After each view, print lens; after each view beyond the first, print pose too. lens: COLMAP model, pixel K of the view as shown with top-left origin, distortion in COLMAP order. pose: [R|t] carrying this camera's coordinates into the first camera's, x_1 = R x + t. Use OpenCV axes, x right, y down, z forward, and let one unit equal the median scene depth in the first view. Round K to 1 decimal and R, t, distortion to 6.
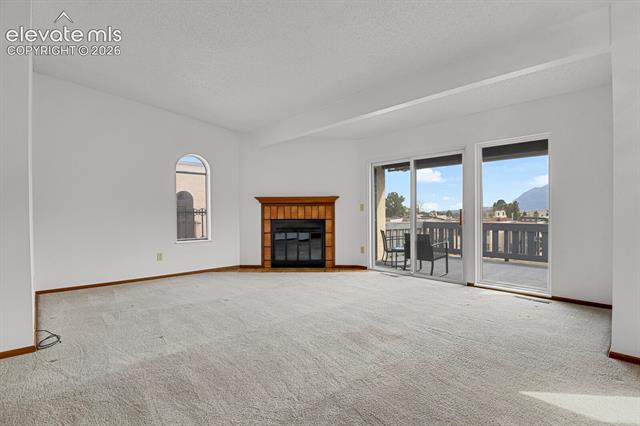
lens RADIAL K [[316.3, 0, 328.5], [0, 316.3, 214.0], [0, 0, 1]] dist [-0.025216, 0.000256]
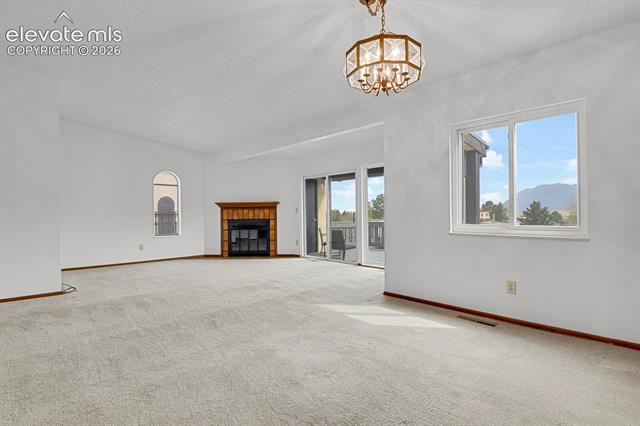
lens RADIAL K [[316.3, 0, 328.5], [0, 316.3, 214.0], [0, 0, 1]] dist [-0.025216, 0.000256]
pose [[0.999839, -0.004339, 0.017430, 0.218702], [0.004436, 0.999975, -0.005509, 0.002773], [-0.017406, 0.005585, 0.999833, -0.325836]]
